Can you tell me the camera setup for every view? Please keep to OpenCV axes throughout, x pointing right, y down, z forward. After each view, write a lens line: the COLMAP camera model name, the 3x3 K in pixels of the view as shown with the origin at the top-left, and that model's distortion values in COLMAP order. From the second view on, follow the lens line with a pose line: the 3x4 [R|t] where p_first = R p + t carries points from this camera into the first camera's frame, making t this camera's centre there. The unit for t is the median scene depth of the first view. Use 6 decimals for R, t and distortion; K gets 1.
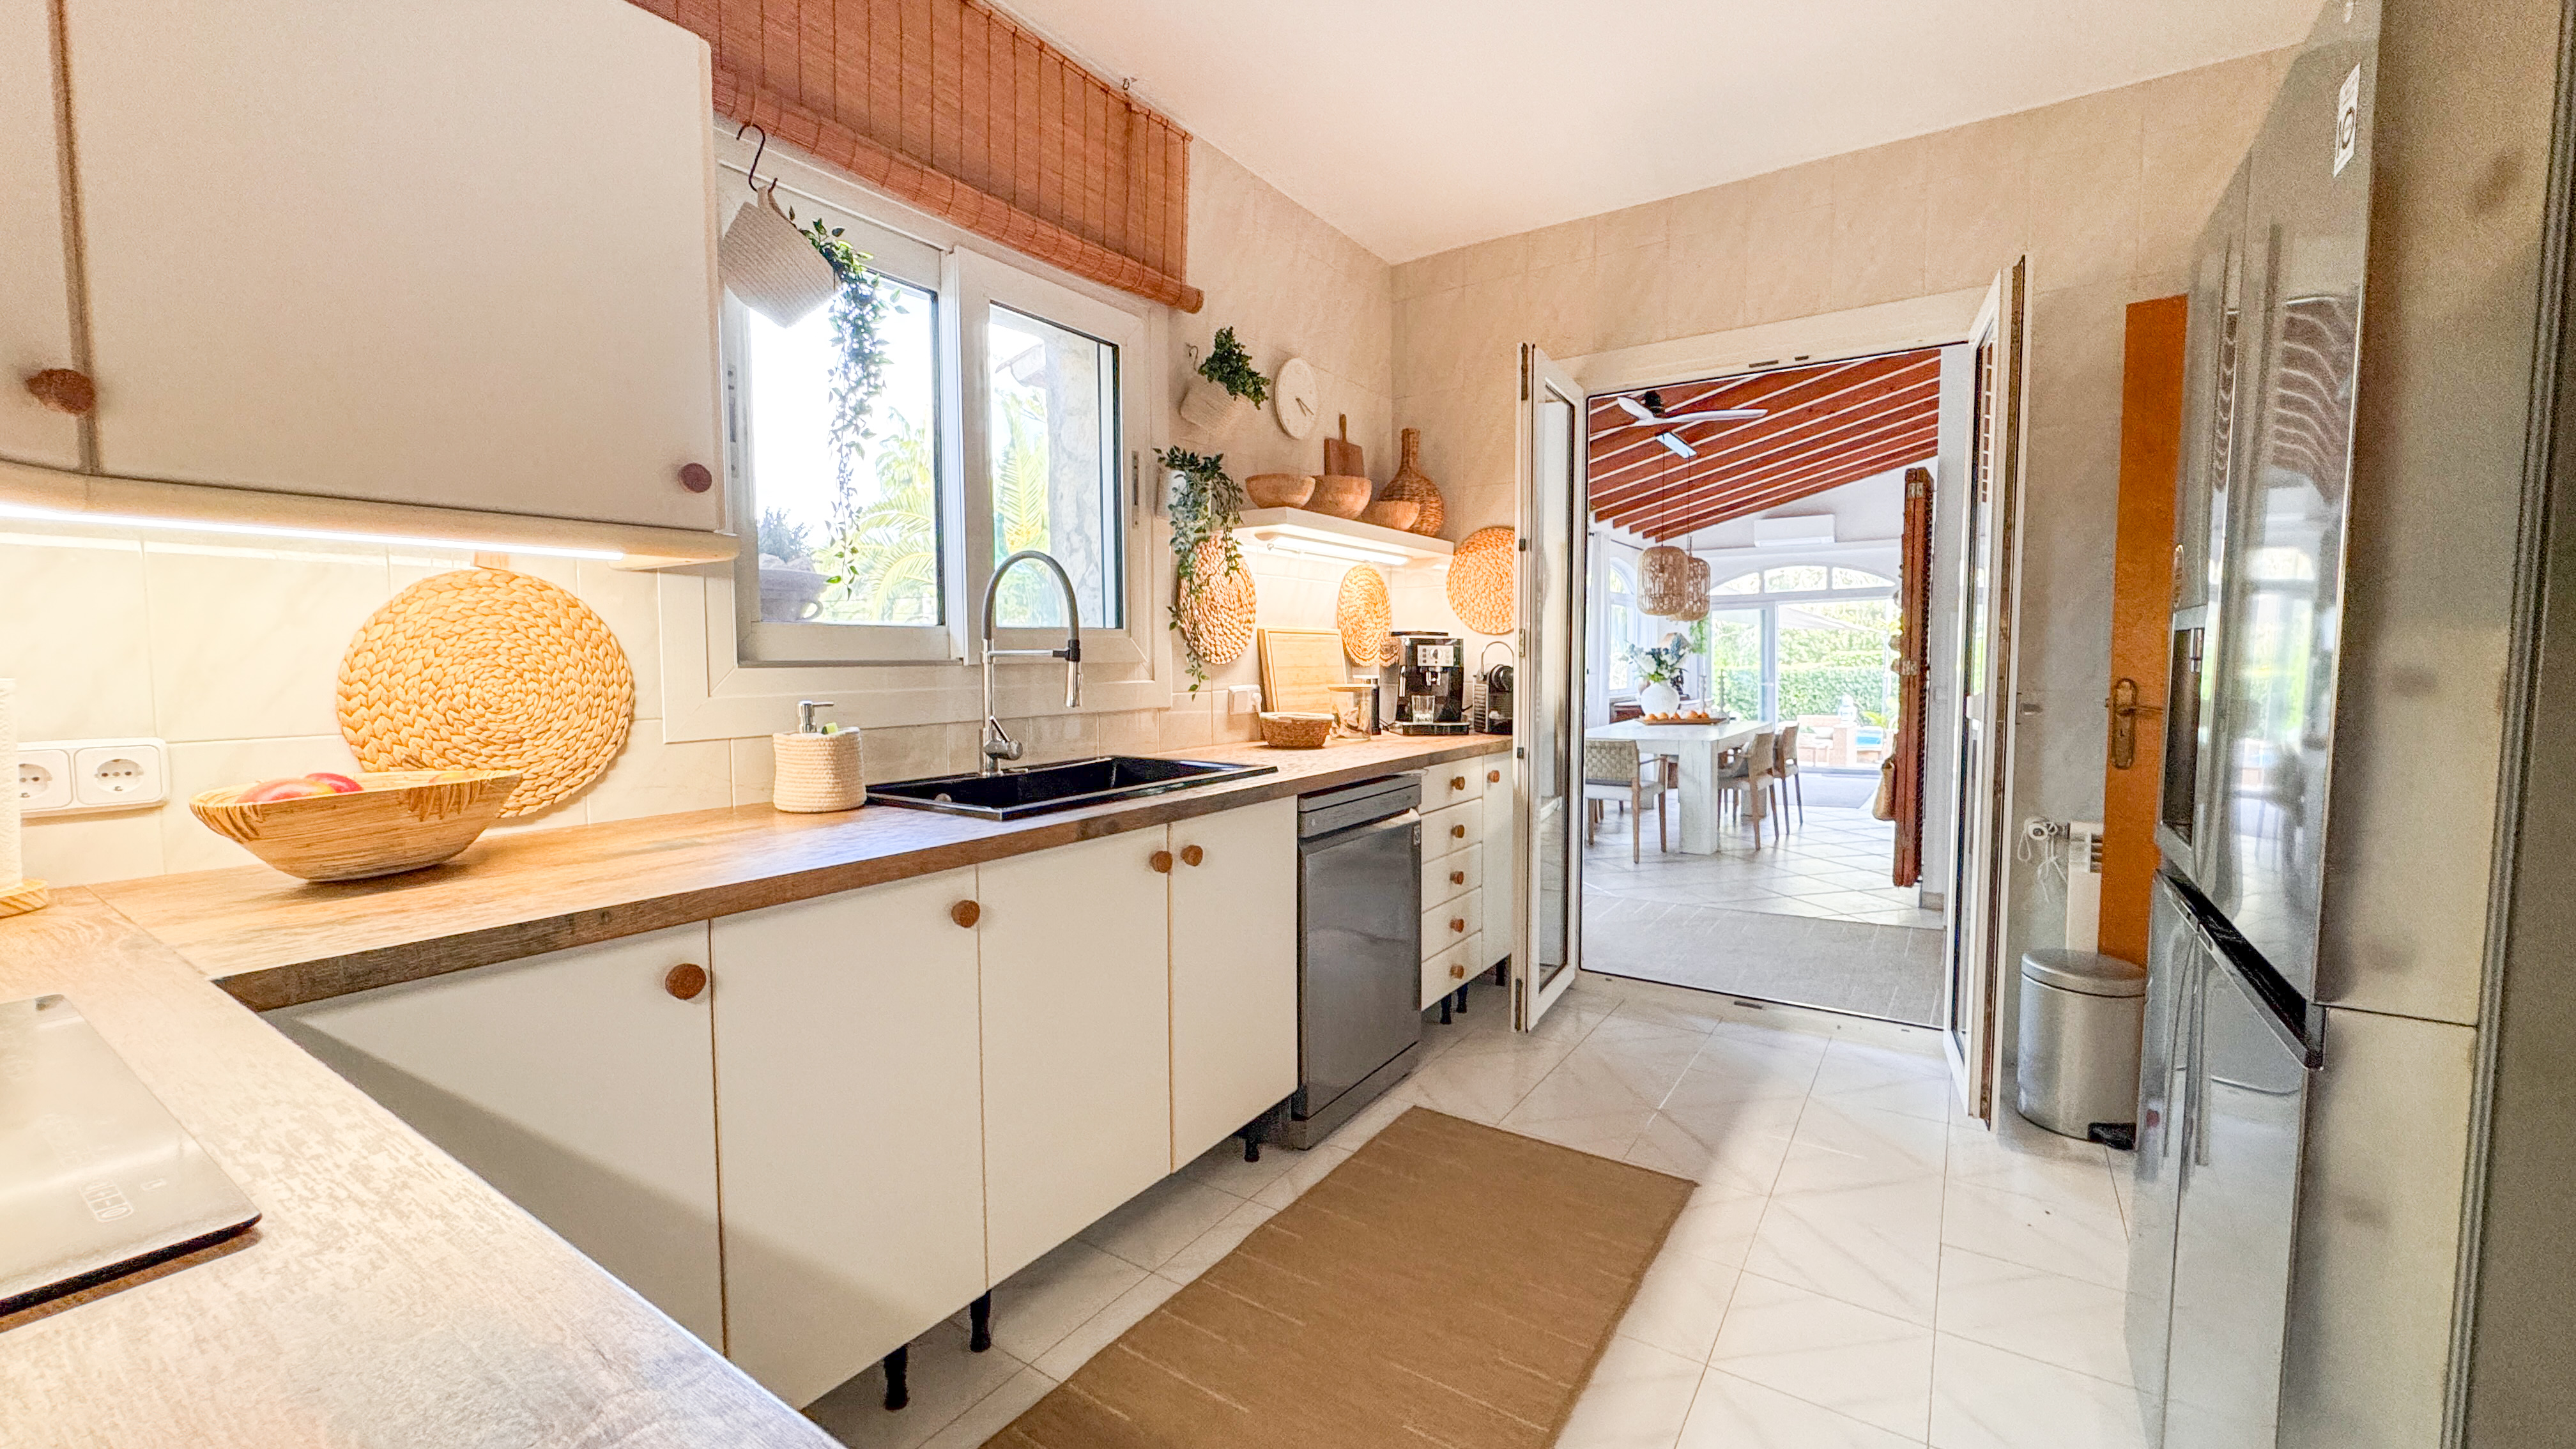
lens RADIAL K [[1024.8, 0, 1288.0], [0, 1024.8, 724.5], [0, 0, 1]] dist [-0.000195, -0.000006]
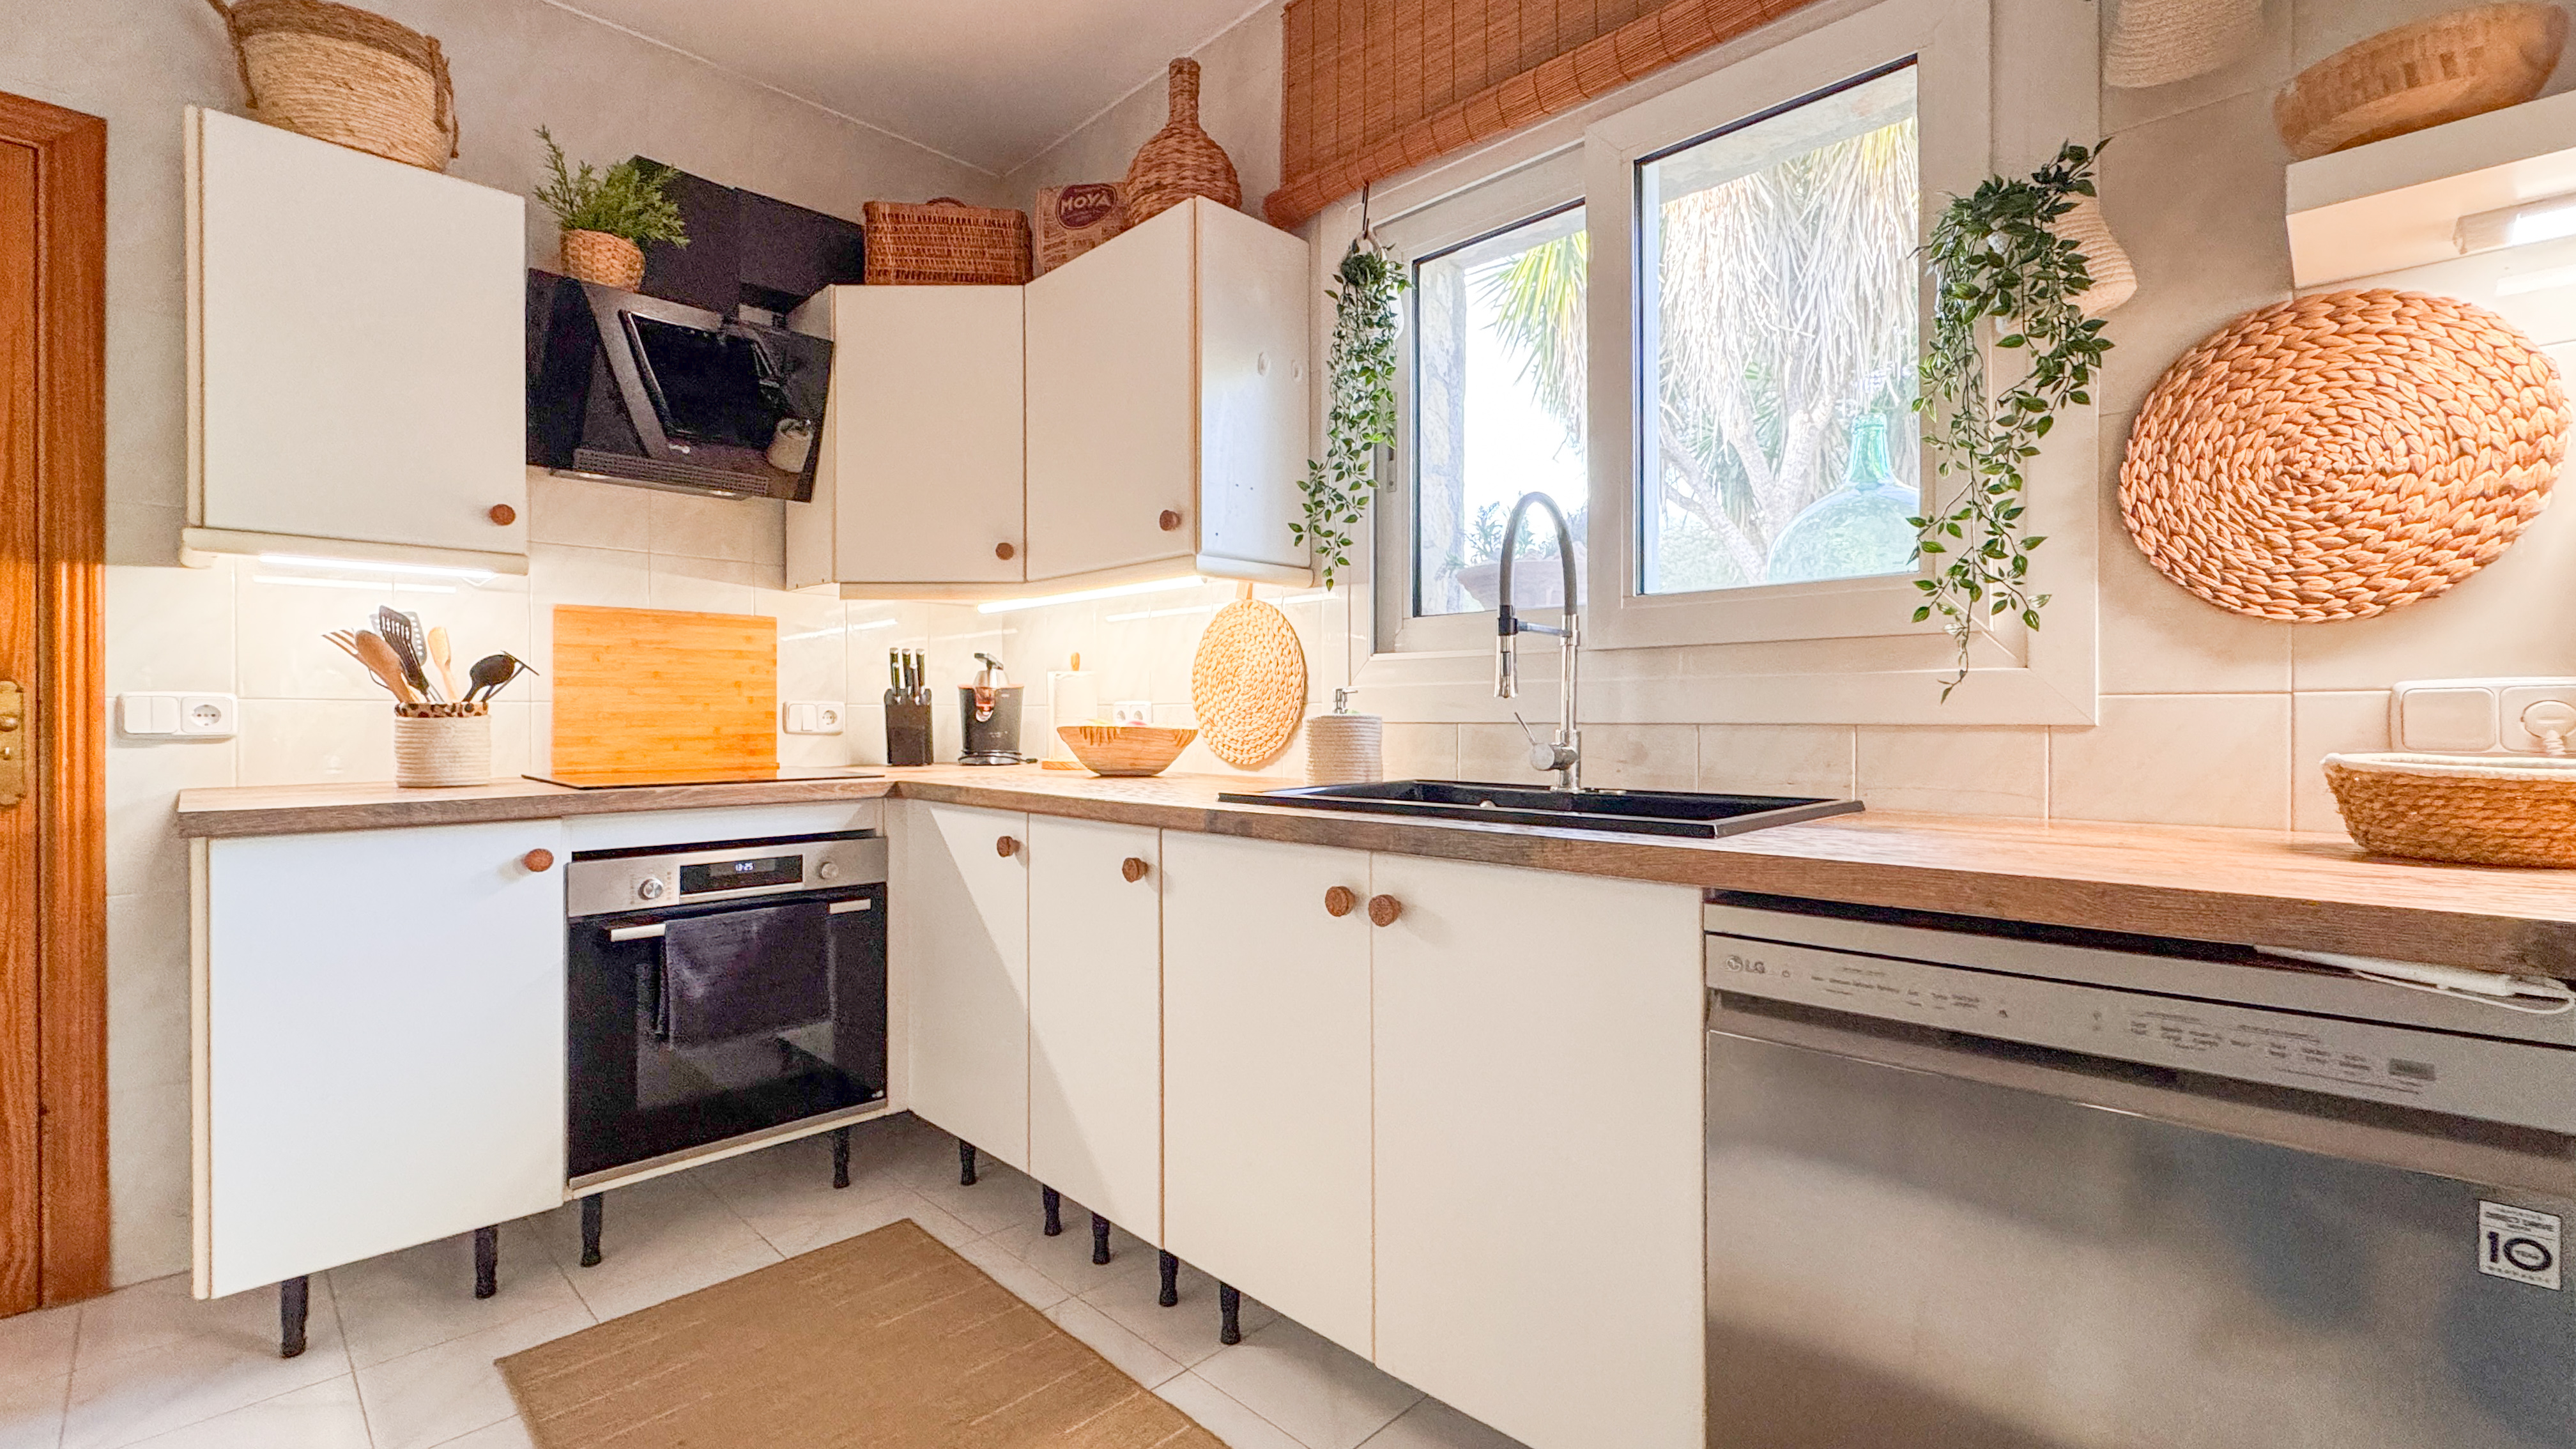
lens RADIAL K [[1074.7, 0, 1288.0], [0, 1074.7, 724.5], [0, 0, 1]] dist [0.000199, -0.000018]
pose [[-0.182103, 0.009436, -0.983234, 0.619525], [-0.067019, 0.997509, 0.021985, -0.005242], [0.980993, 0.069899, -0.181017, 1.068413]]
